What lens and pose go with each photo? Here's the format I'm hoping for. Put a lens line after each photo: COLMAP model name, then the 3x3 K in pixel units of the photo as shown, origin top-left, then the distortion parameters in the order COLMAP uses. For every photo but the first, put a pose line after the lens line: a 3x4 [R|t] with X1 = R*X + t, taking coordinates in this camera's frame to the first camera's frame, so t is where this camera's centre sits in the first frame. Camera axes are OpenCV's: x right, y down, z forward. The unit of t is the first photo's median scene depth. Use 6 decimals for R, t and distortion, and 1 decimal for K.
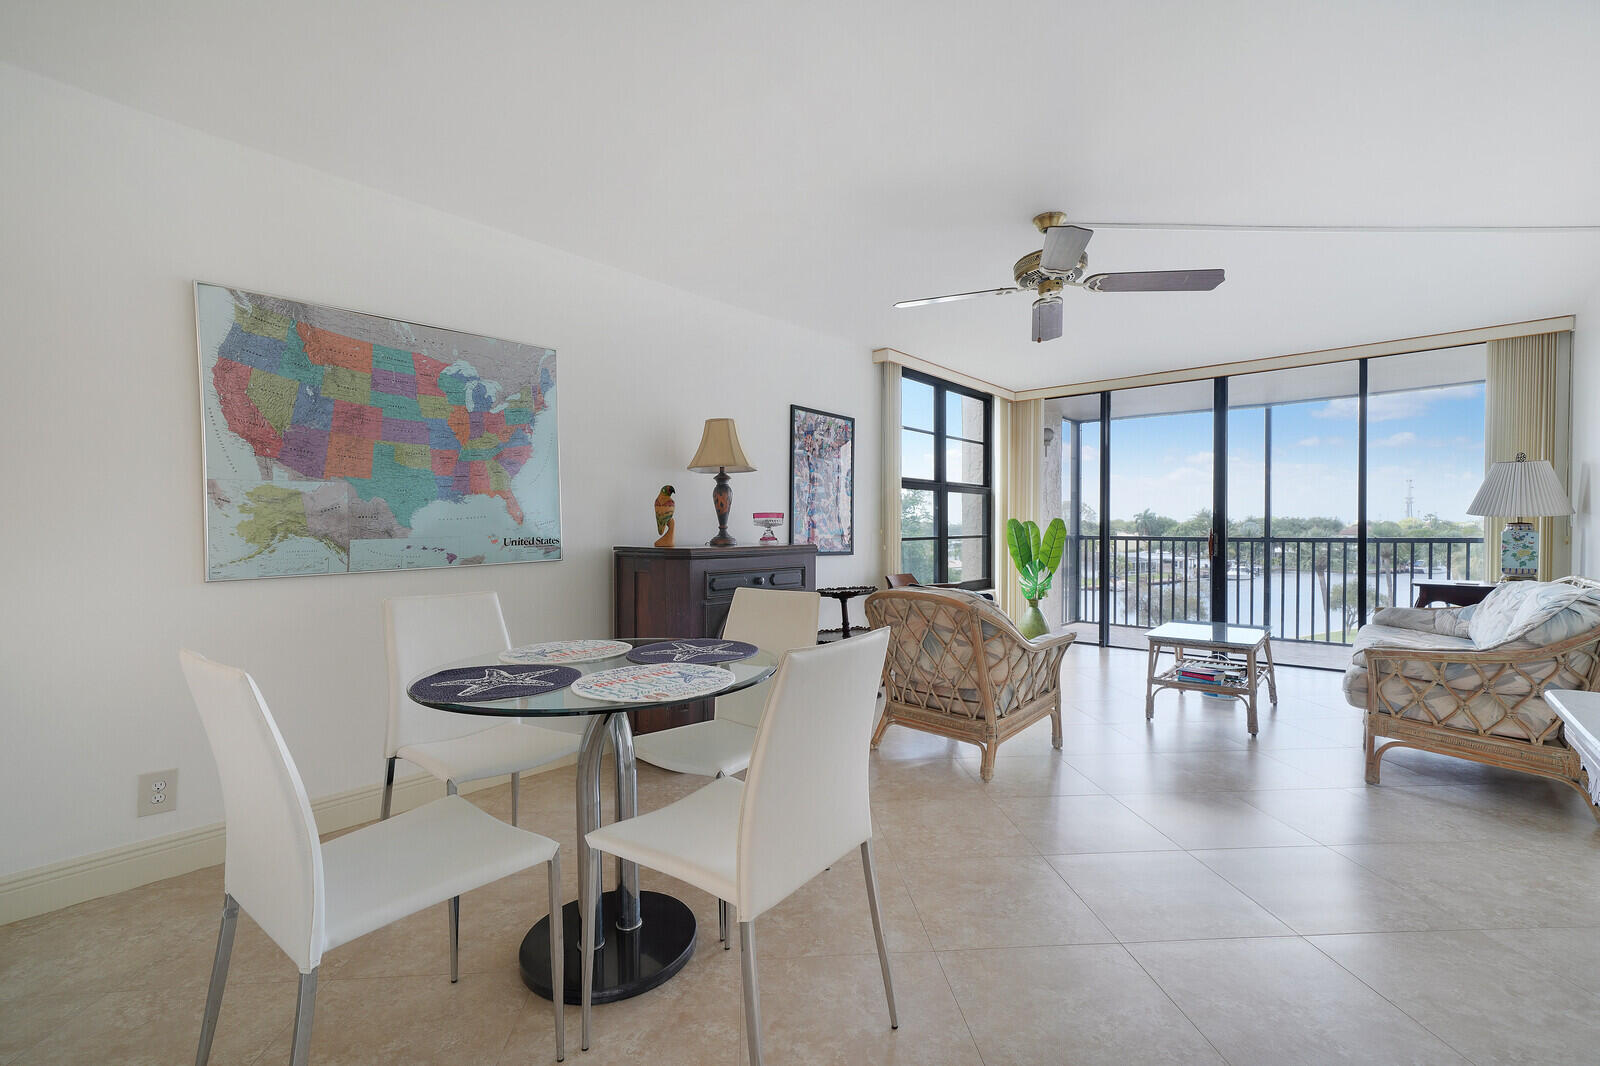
lens RADIAL K [[703.8, 0, 802.0], [0, 703.8, 533.8], [0, 0, 1]] dist [0.009464, 0.000701]
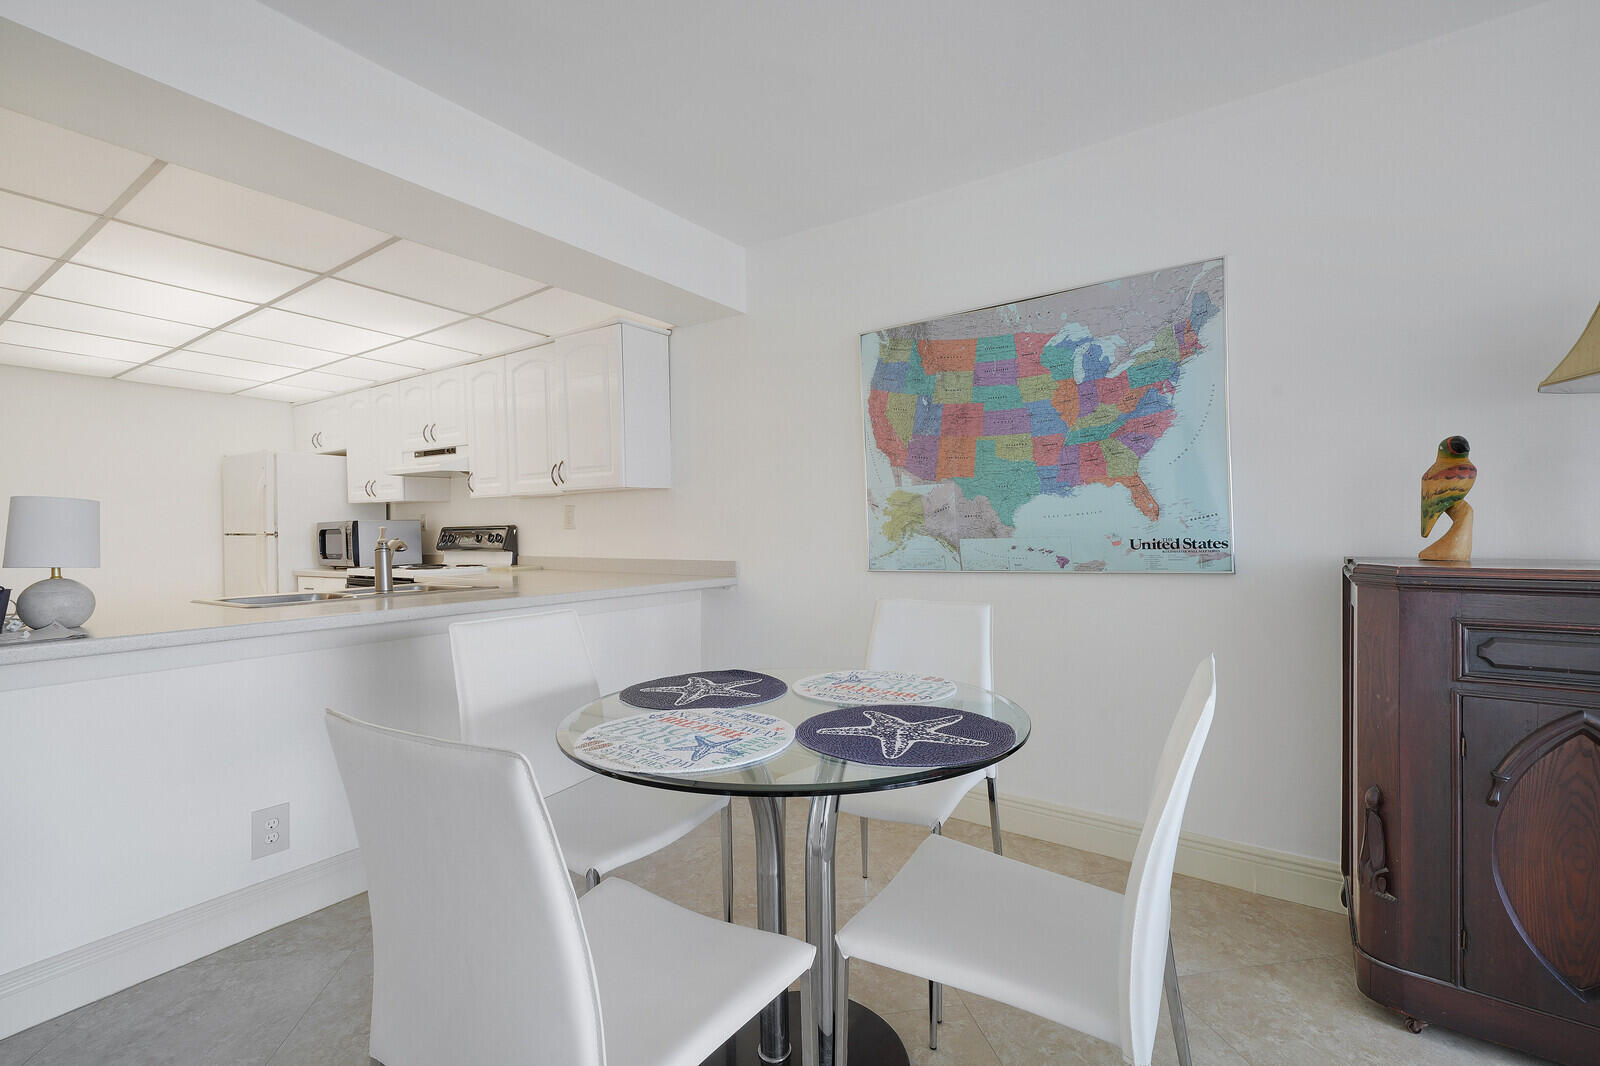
lens RADIAL K [[703.8, 0, 801.0], [0, 703.8, 537.3], [0, 0, 1]] dist [0.009464, 0.000701]
pose [[0.098714, 0.013031, -0.995031, 0.249996], [0.000871, 0.999913, 0.013181, -0.005196], [0.995116, -0.002168, 0.098694, 0.483286]]
